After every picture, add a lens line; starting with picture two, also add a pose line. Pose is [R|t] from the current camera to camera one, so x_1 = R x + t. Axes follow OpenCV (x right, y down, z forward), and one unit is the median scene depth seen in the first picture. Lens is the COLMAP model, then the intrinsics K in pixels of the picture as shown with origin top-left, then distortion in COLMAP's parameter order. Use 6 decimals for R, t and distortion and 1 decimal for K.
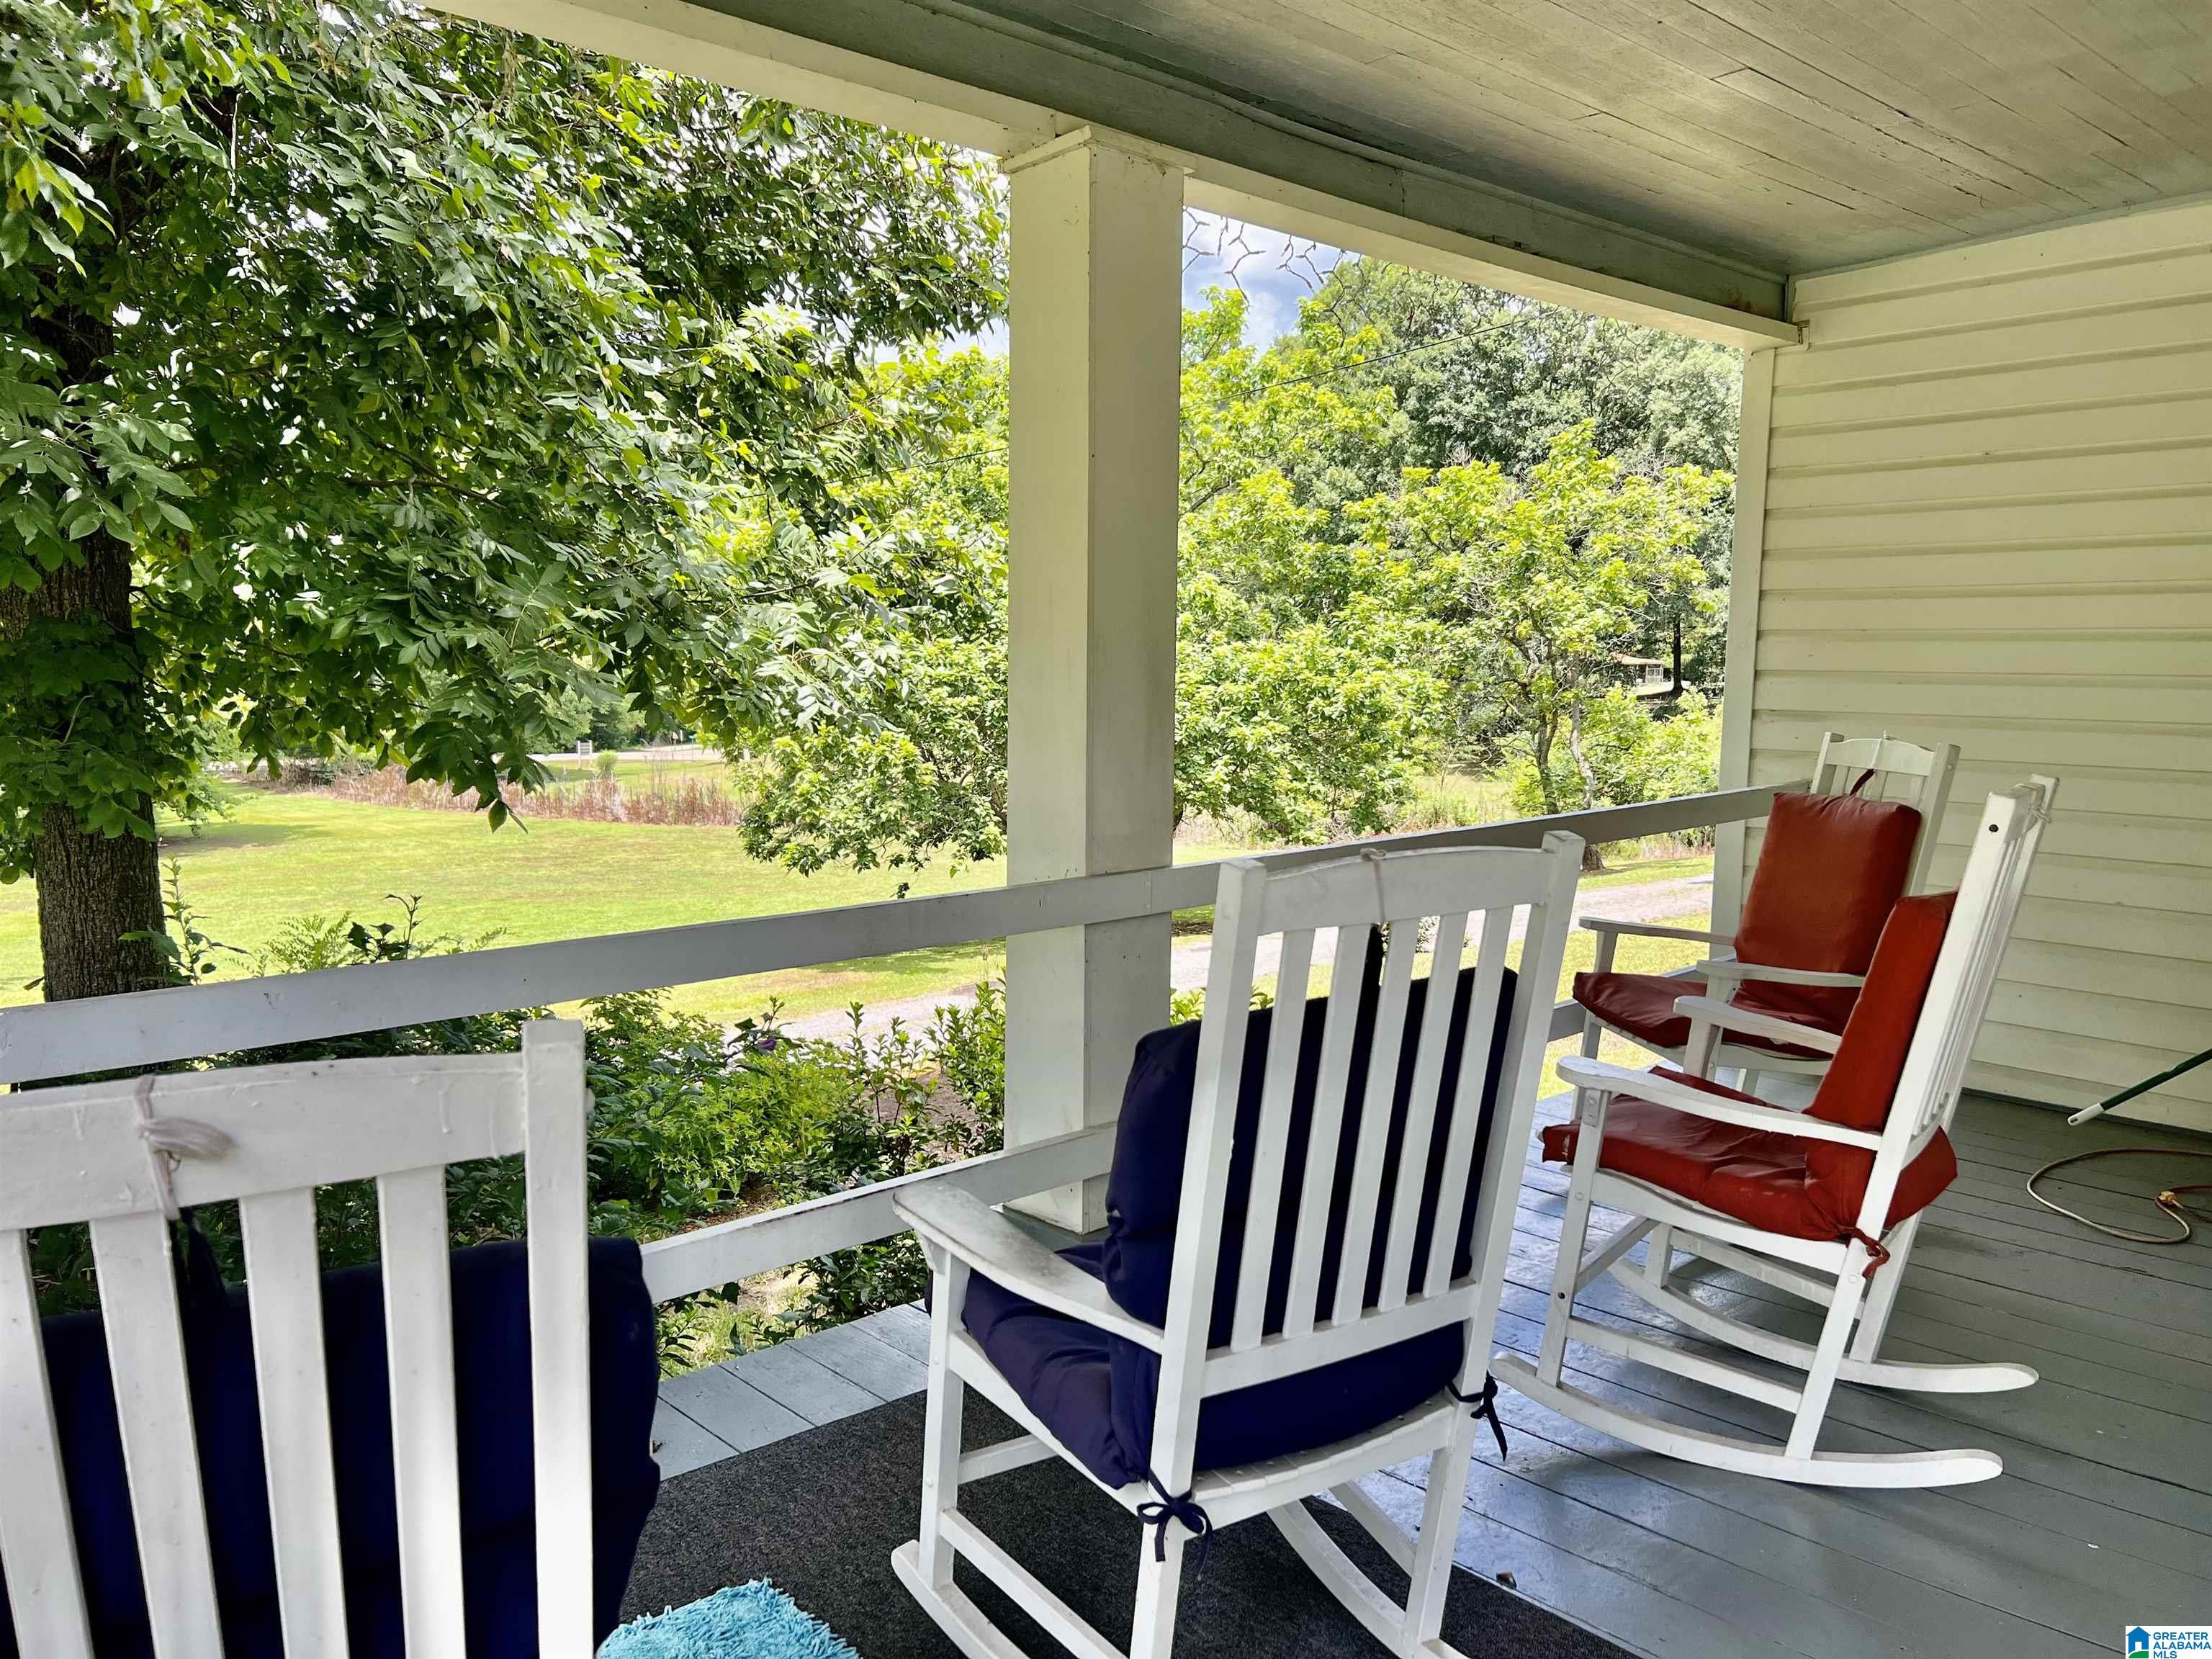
lens RADIAL K [[1662.4, 0, 1106.0], [0, 1662.4, 829.5], [0, 0, 1]] dist [0.001958, 0.000576]
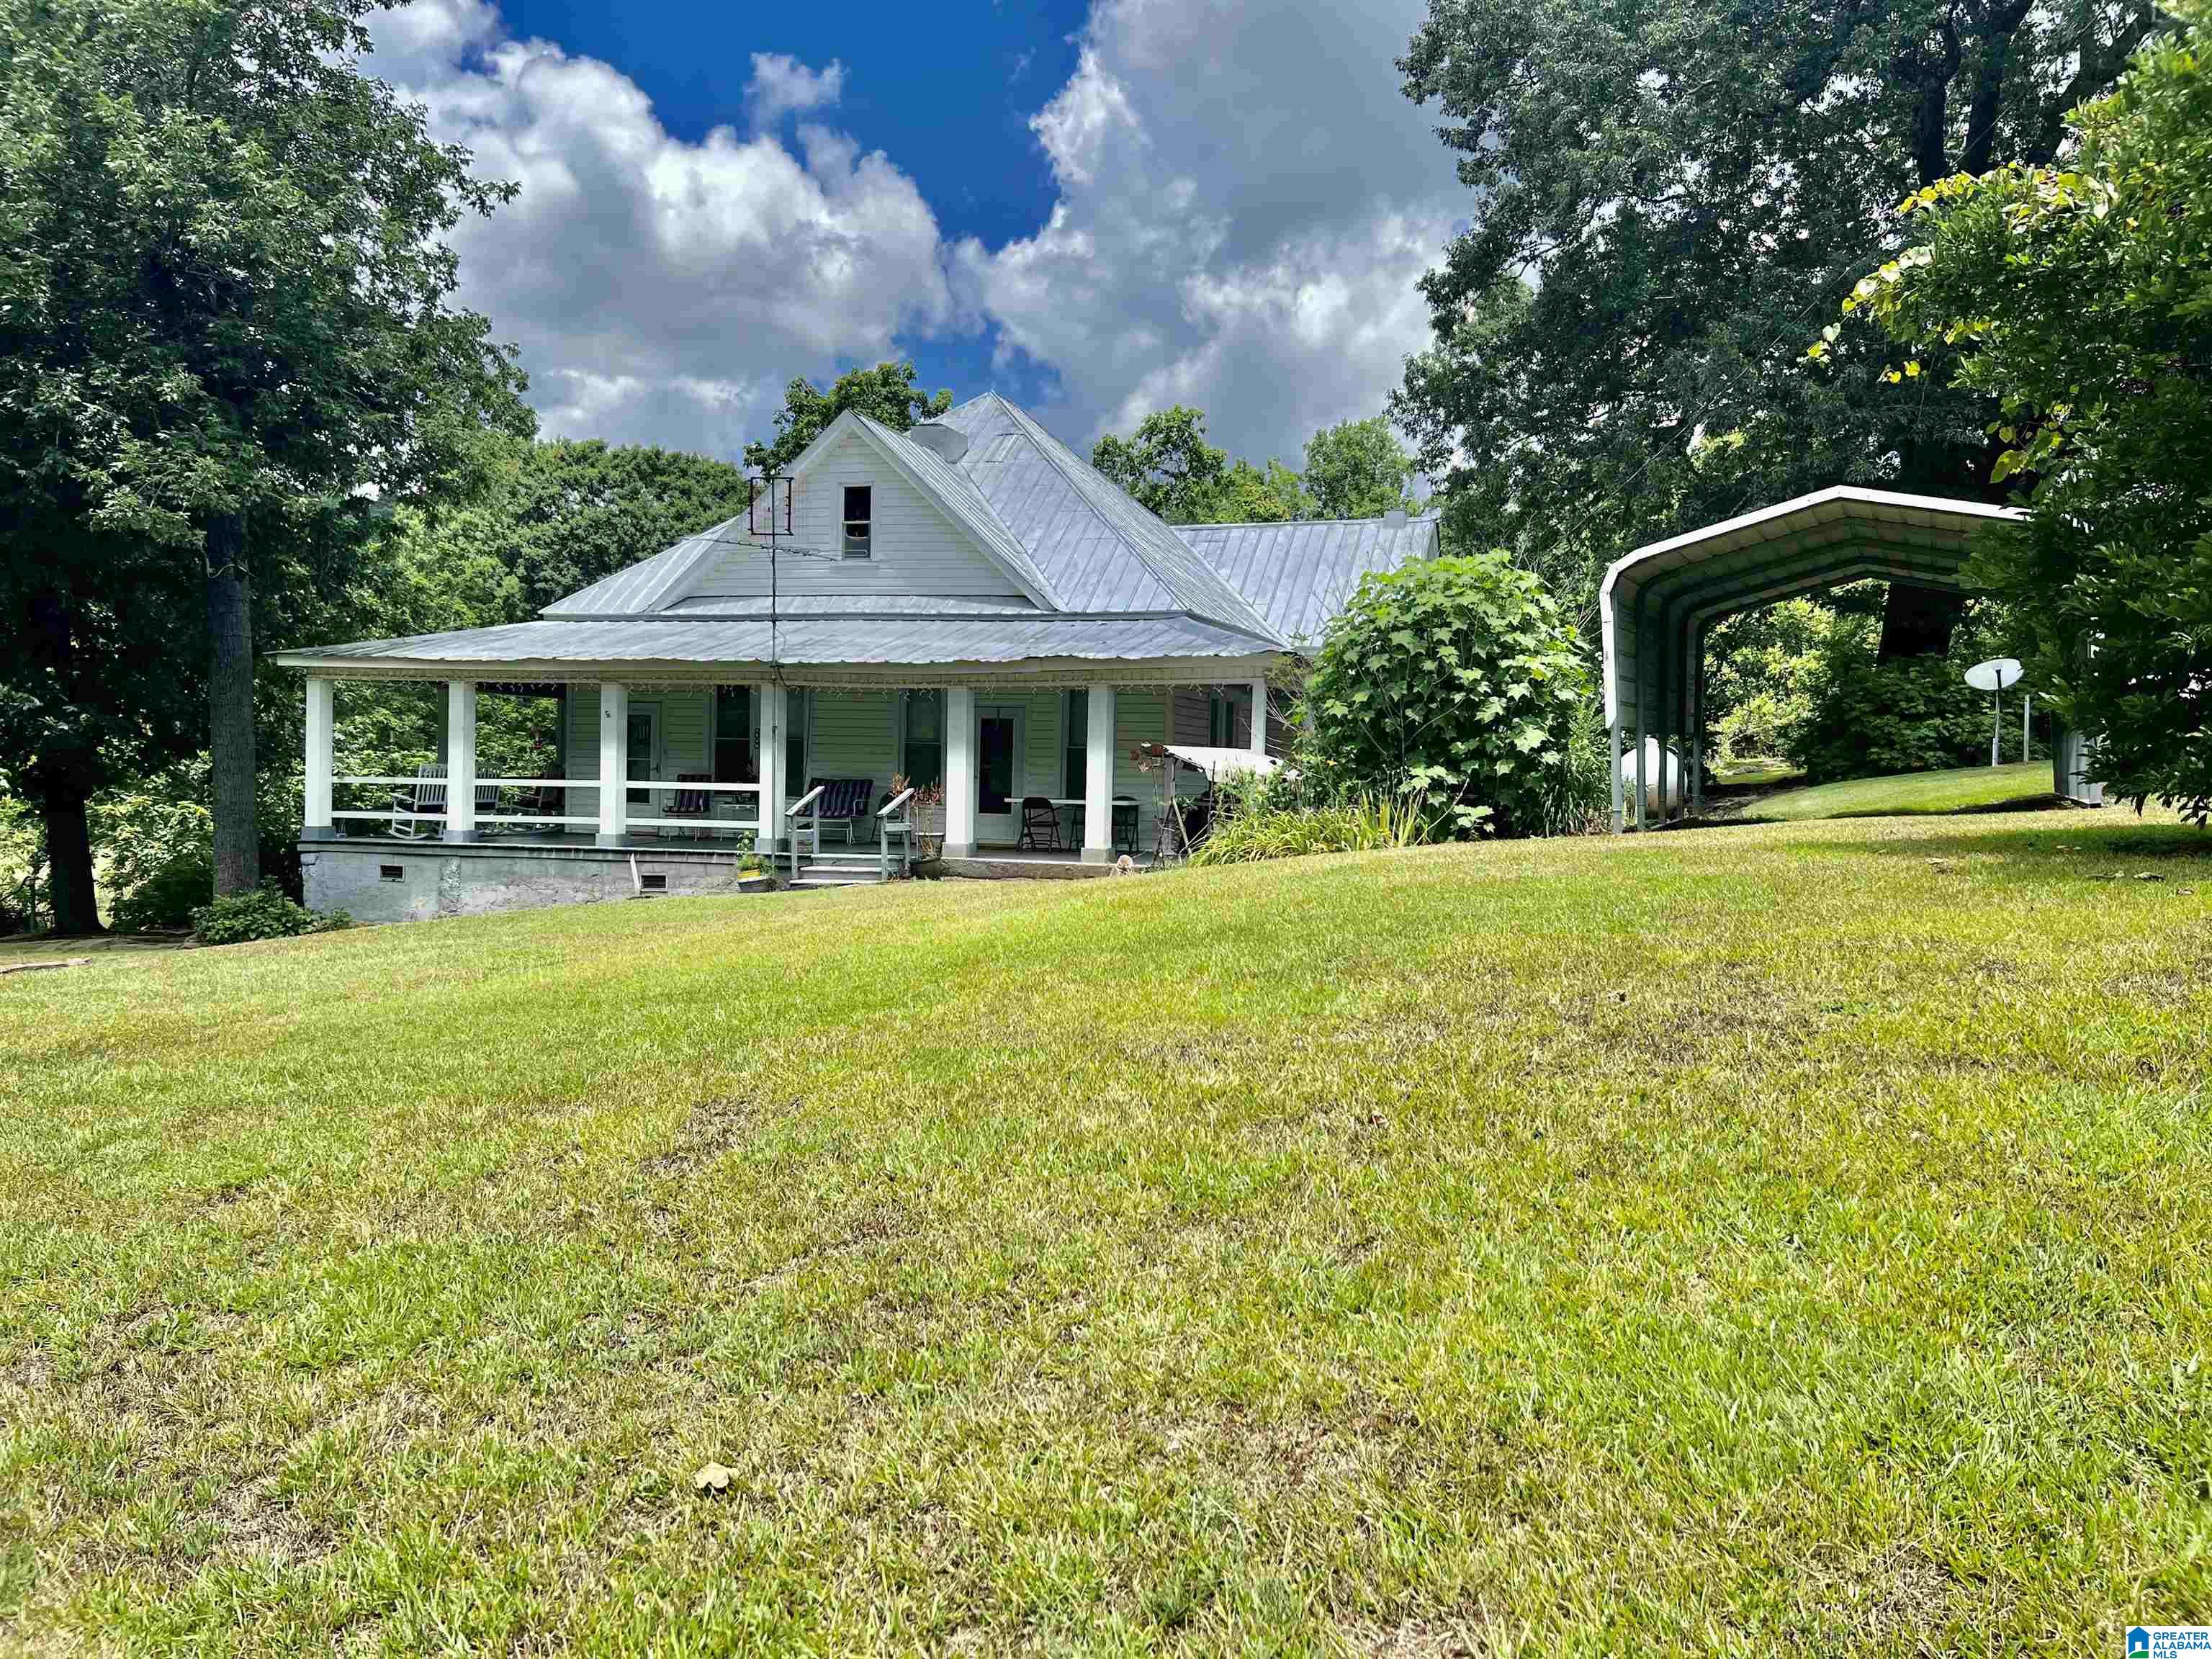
lens RADIAL K [[1662.4, 0, 1106.0], [0, 1662.4, 829.5], [0, 0, 1]] dist [0.001958, 0.000576]
pose [[0.872906, -0.010597, 0.487774, -0.050195], [0.045768, 0.997134, -0.060241, 0.040420], [-0.485737, 0.074909, 0.870889, -0.323834]]
